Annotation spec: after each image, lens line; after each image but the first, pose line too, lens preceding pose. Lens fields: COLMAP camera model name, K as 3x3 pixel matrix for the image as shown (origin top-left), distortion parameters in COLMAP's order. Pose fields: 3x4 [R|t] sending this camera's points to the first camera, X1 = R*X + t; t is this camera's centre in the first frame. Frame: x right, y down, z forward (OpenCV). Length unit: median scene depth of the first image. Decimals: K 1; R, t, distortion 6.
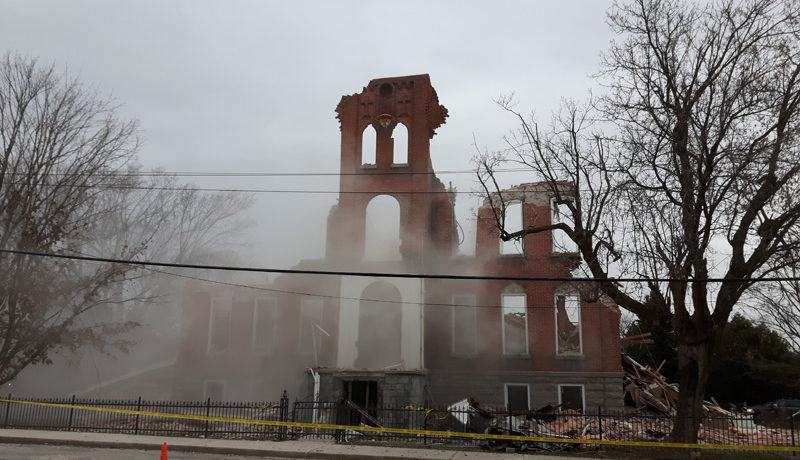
lens RADIAL K [[666.4, 0, 419.8], [0, 666.4, 215.7], [0, 0, 1]] dist [-0.001403, -0.001291]
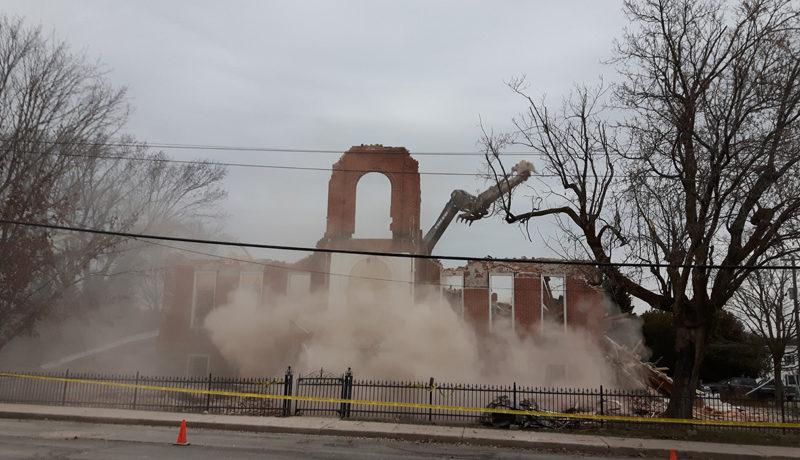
lens RADIAL K [[665.9, 0, 420.1], [0, 665.9, 216.8], [0, 0, 1]] dist [0.013378, -0.020257]
pose [[0.997407, 0.025316, 0.067370, -0.077310], [-0.027947, 0.998871, 0.038403, -0.006347], [-0.066322, -0.040186, 0.996989, -0.000237]]
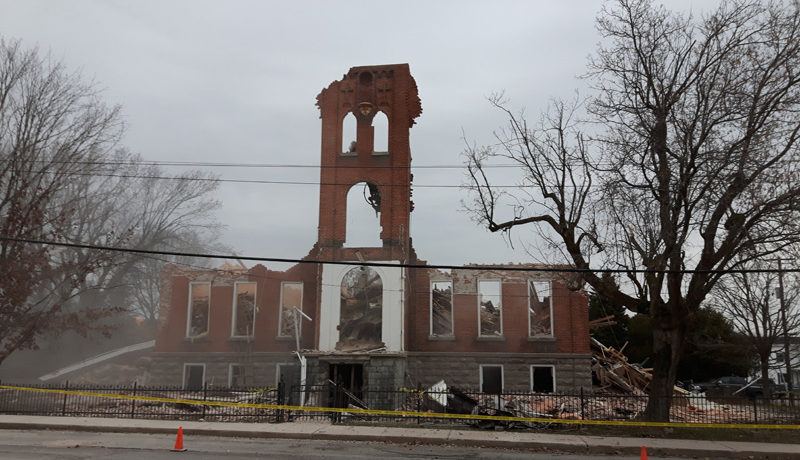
lens RADIAL K [[665.9, 0, 420.1], [0, 665.9, 216.8], [0, 0, 1]] dist [0.013378, -0.020257]
pose [[0.997186, 0.009542, 0.074352, -0.065577], [-0.011927, 0.999426, 0.031696, -0.017482], [-0.074007, -0.032493, 0.996728, -0.039521]]
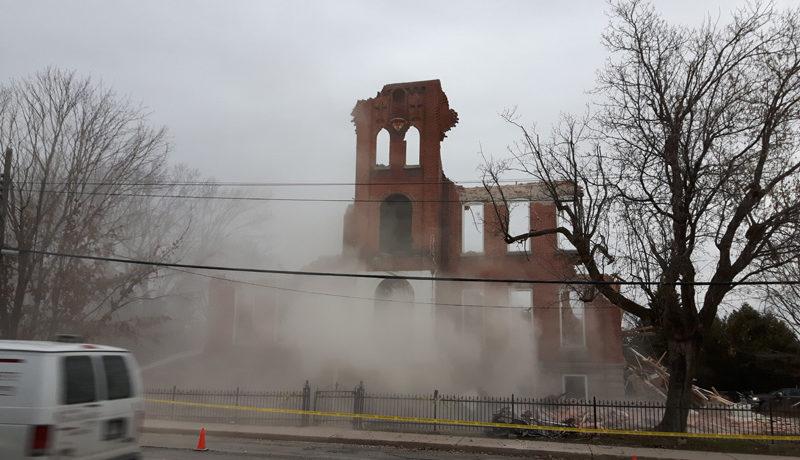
lens RADIAL K [[668.0, 0, 419.8], [0, 668.0, 216.8], [0, 0, 1]] dist [0.002242, -0.003623]
pose [[0.999761, -0.001537, -0.021816, 0.007422], [0.002030, 0.999743, 0.022591, -0.030607], [0.021776, -0.022630, 0.999507, -0.083631]]
